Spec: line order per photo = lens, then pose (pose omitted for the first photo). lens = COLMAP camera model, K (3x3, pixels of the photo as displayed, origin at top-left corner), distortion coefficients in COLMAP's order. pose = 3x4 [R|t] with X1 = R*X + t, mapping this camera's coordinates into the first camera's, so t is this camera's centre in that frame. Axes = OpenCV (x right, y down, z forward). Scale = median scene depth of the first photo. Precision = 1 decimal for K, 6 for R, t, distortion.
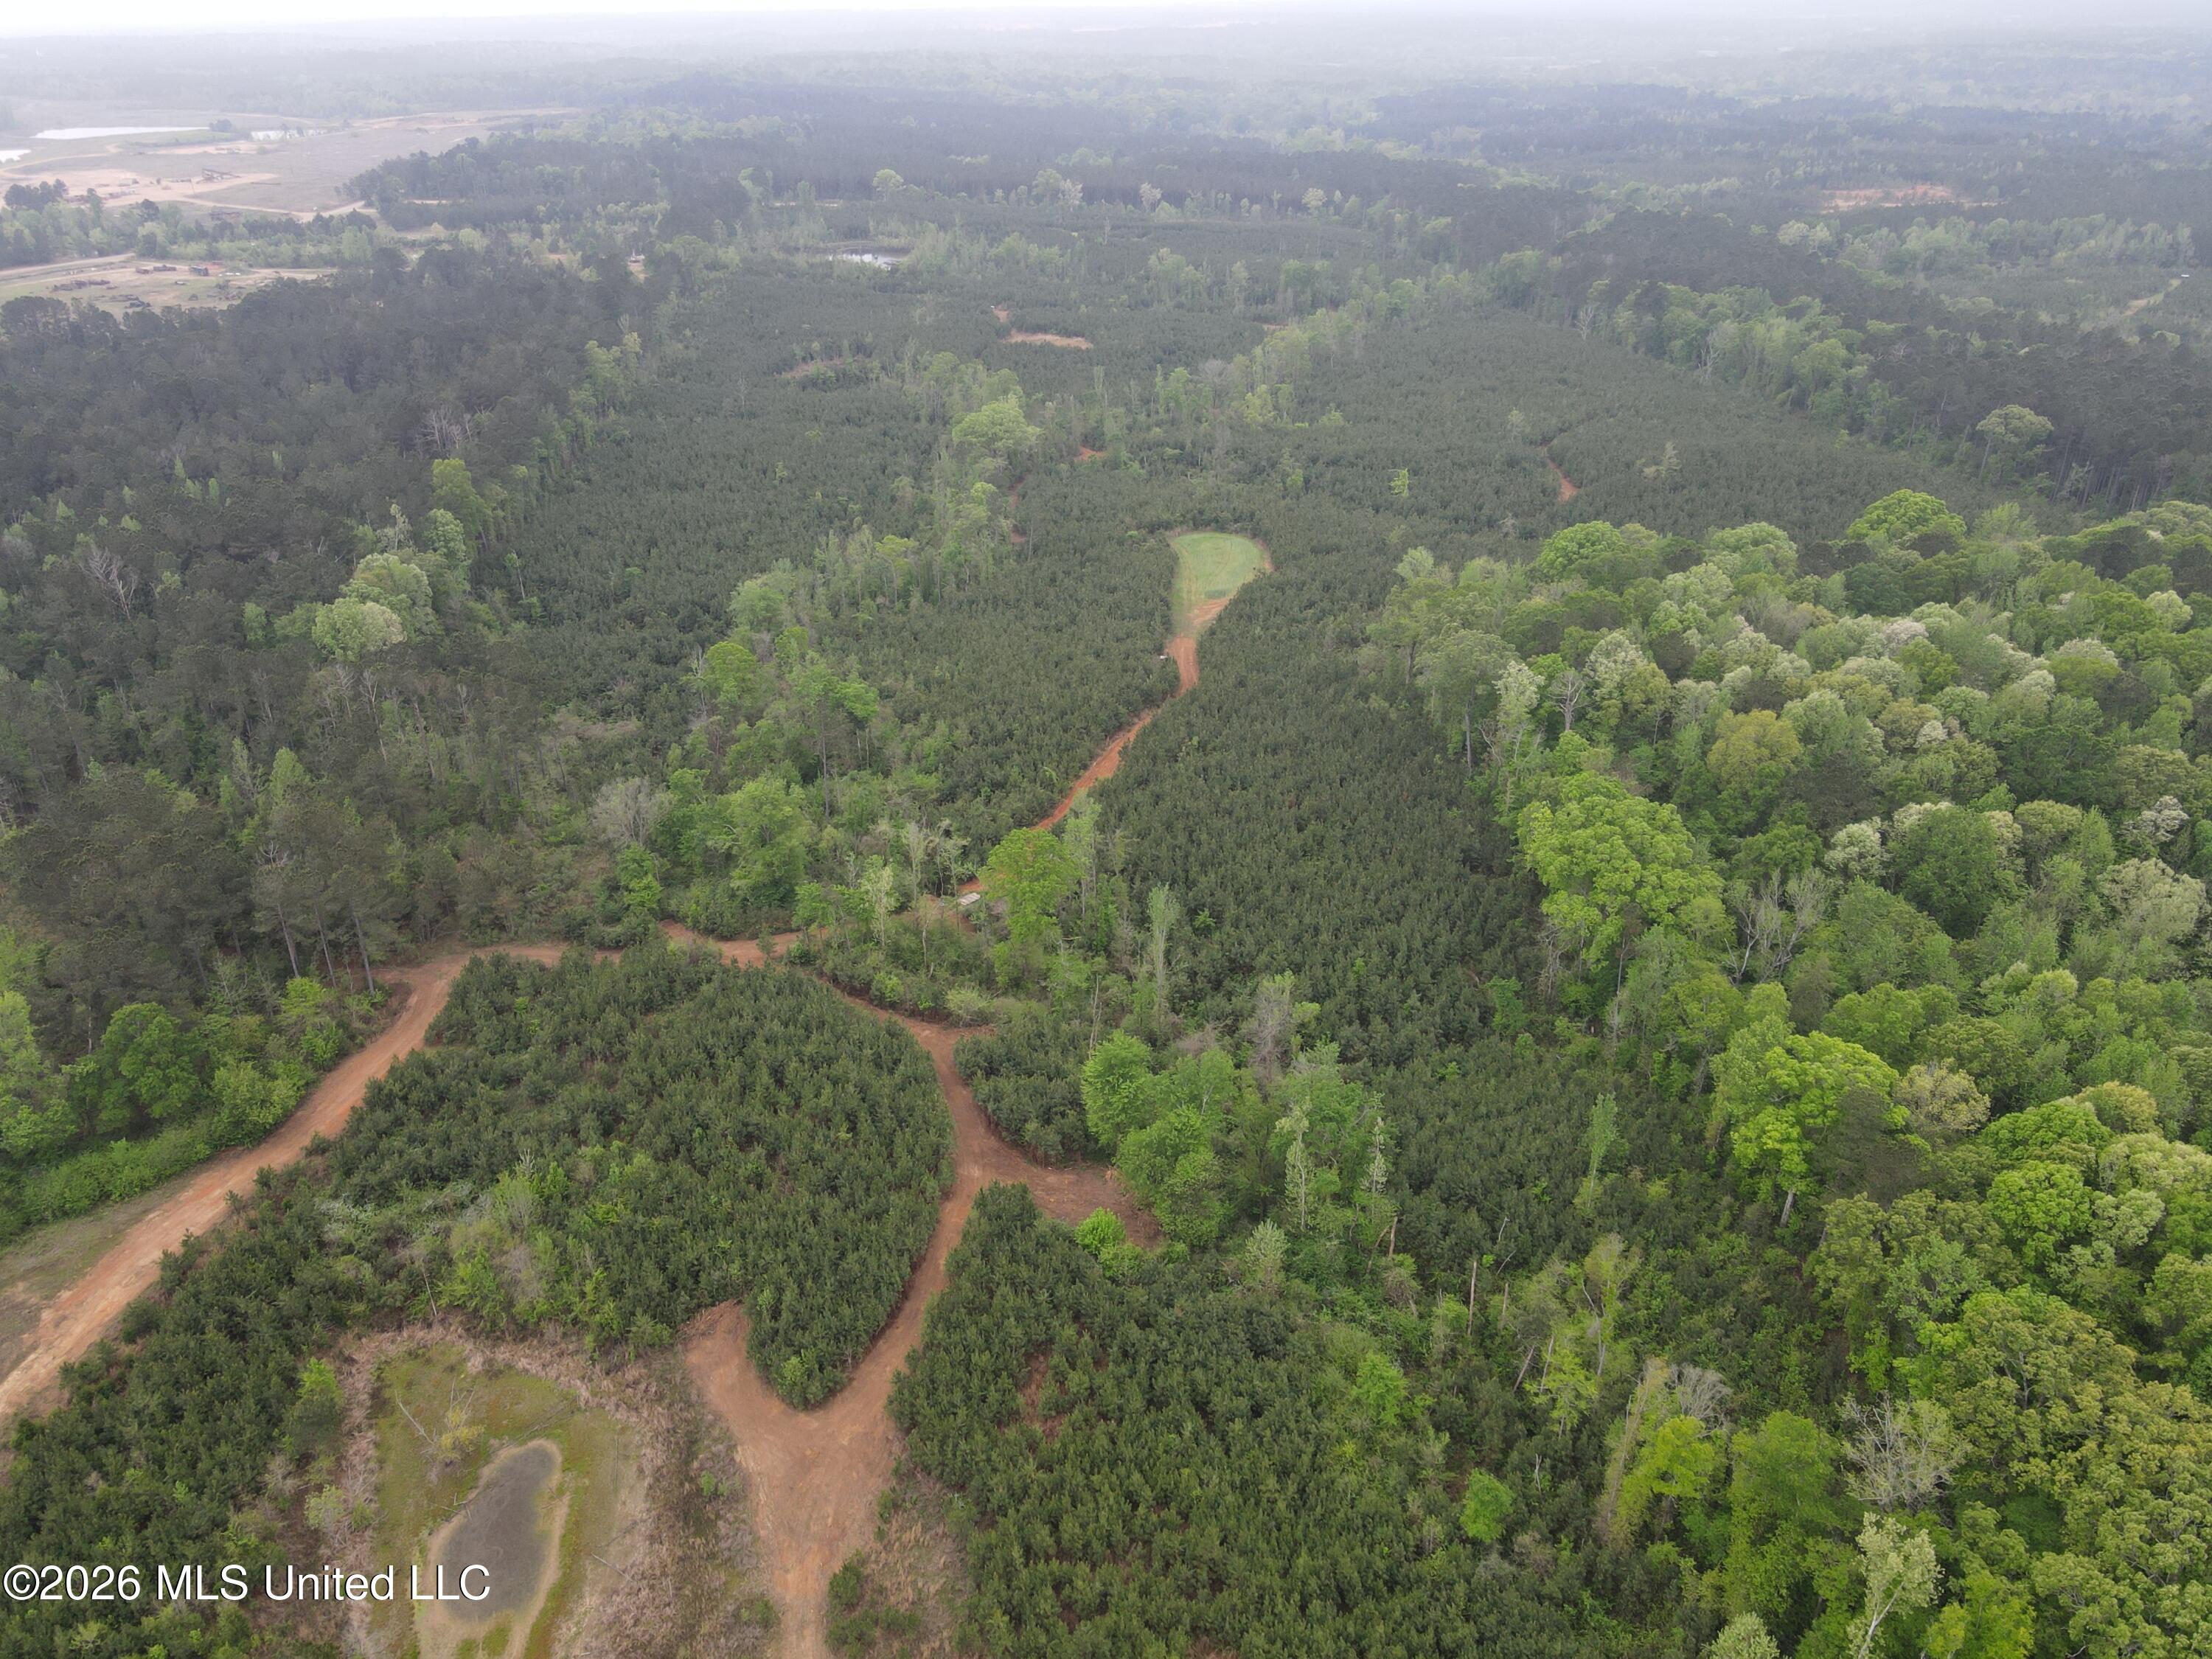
lens RADIAL K [[1608.7, 0, 1111.4], [0, 1608.7, 815.9], [0, 0, 1]] dist [0.014244, 0.011198]
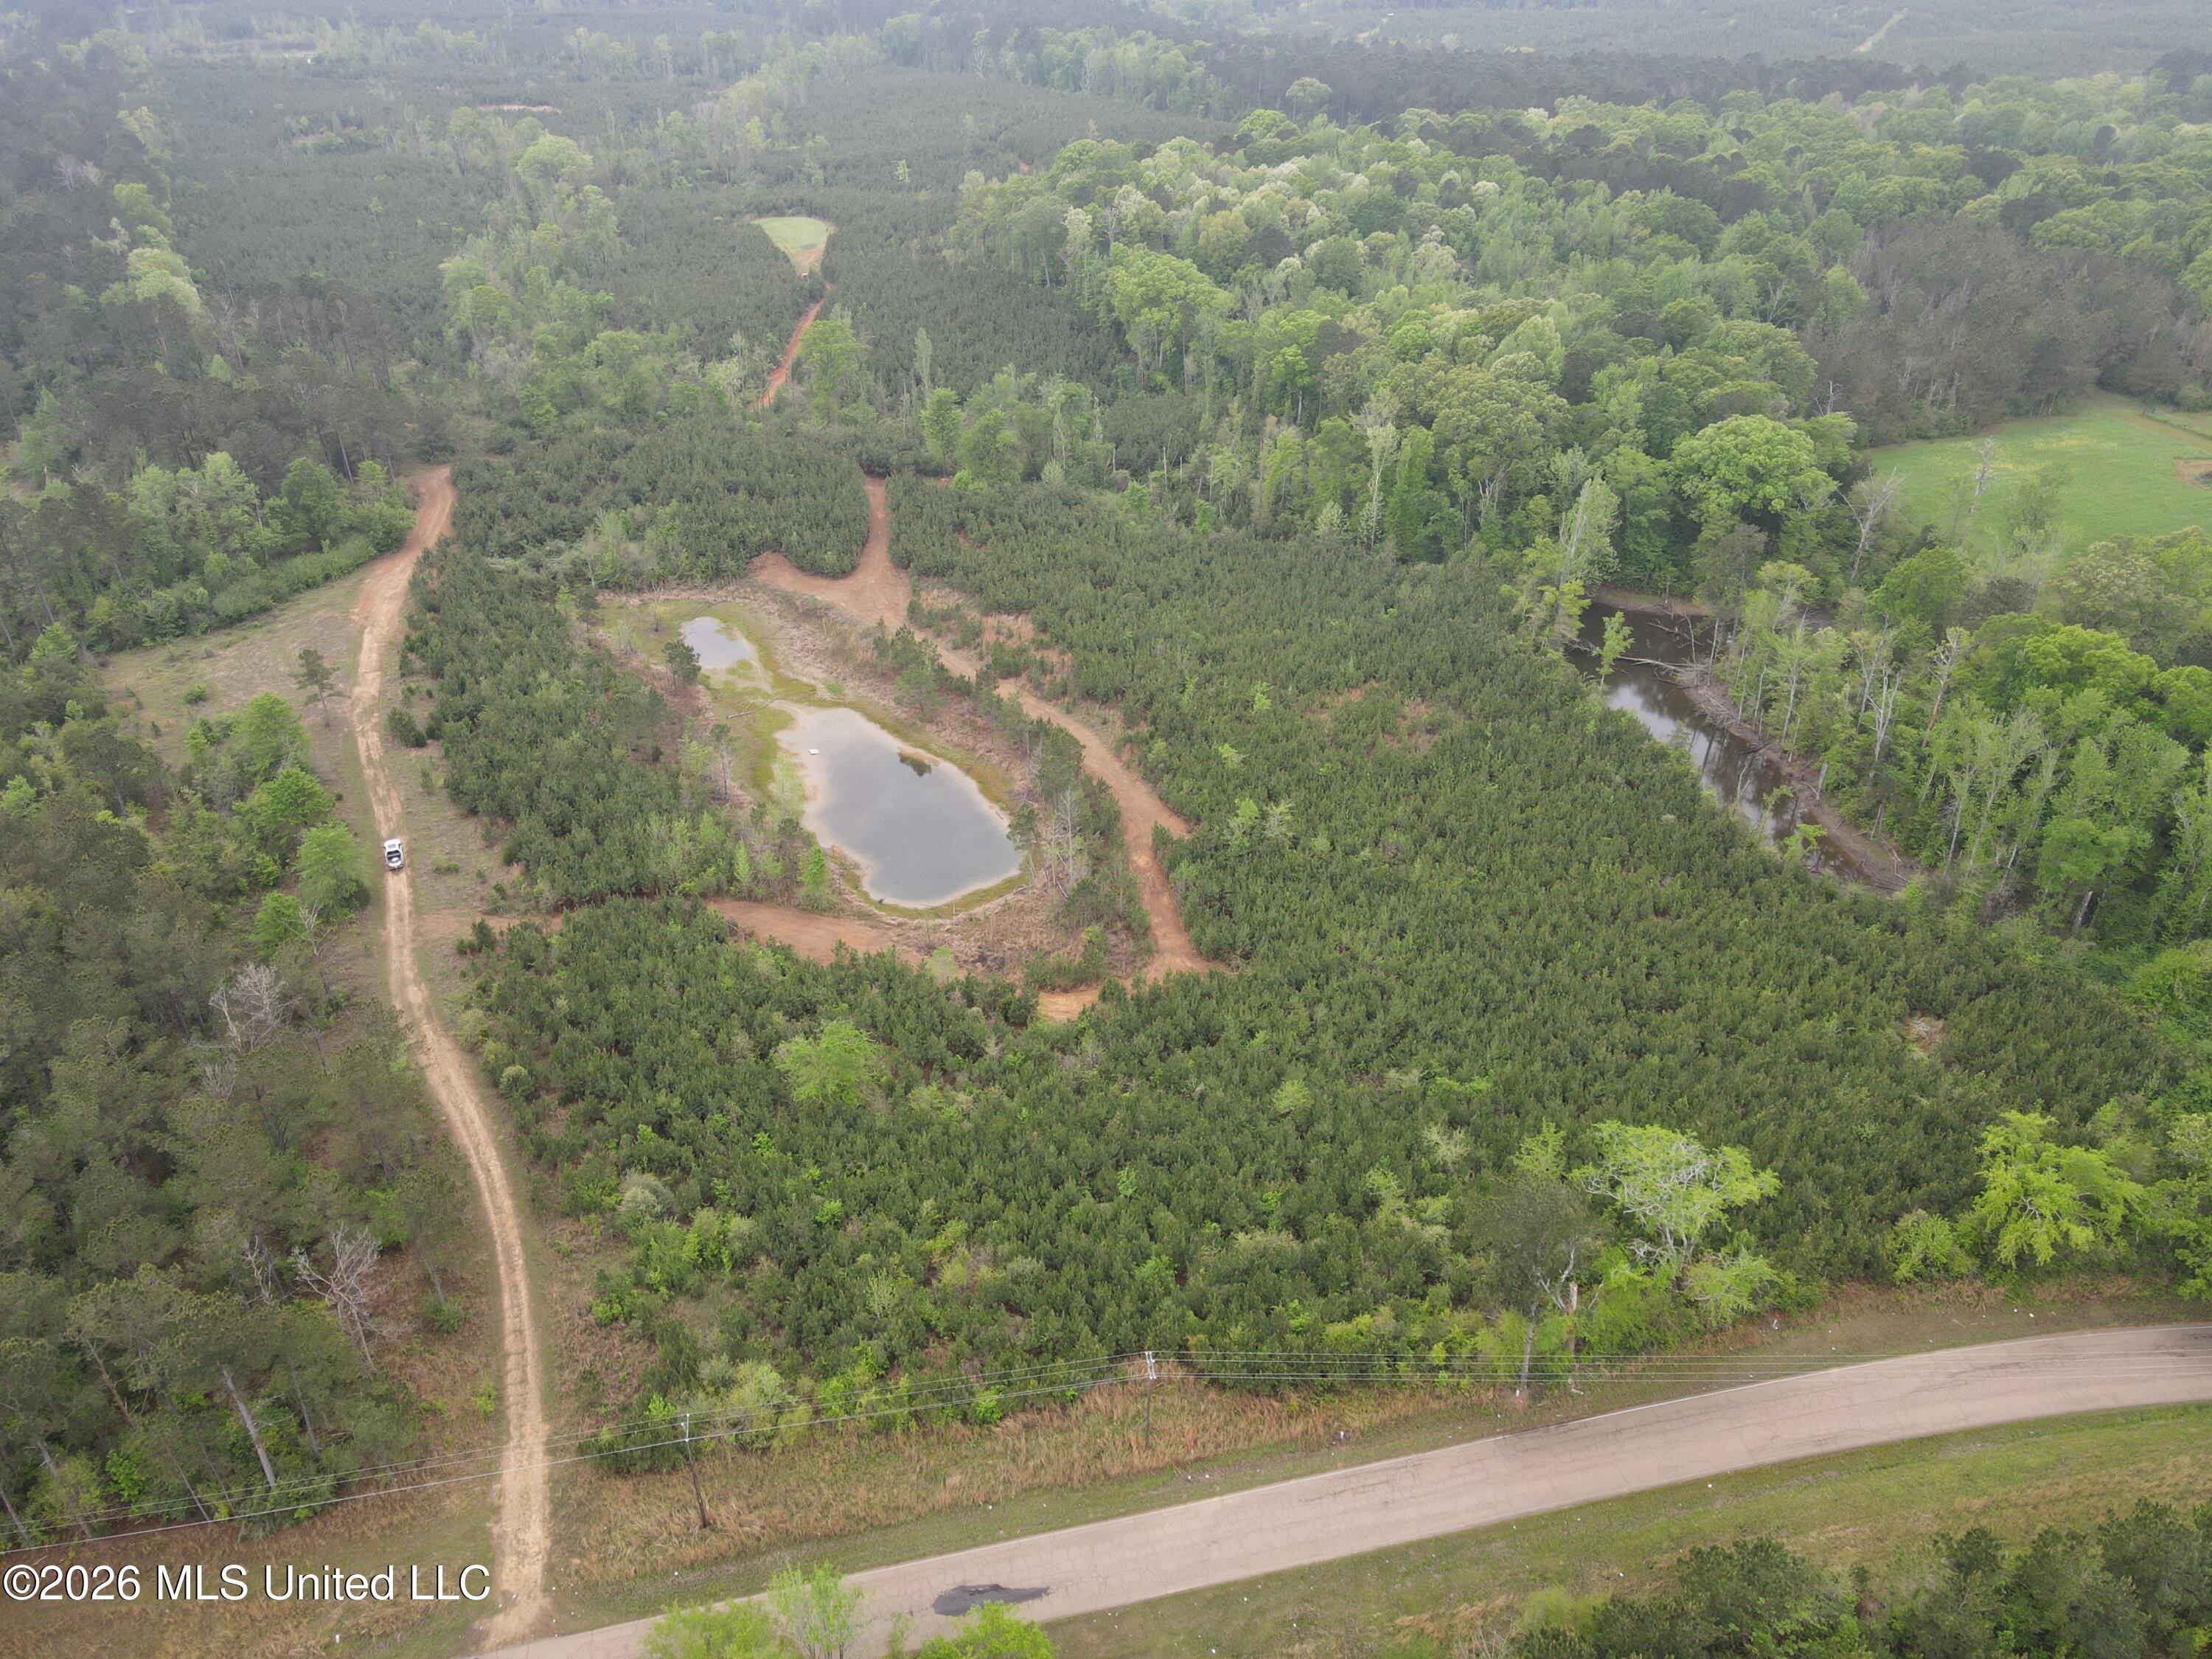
lens RADIAL K [[1608.7, 0, 1095.7], [0, 1608.7, 839.1], [0, 0, 1]] dist [0.014244, 0.011198]
pose [[0.919972, -0.213874, 0.328494, -0.380694], [0.180191, 0.974983, 0.130148, 0.307058], [-0.348112, -0.060541, 0.935496, -0.523644]]
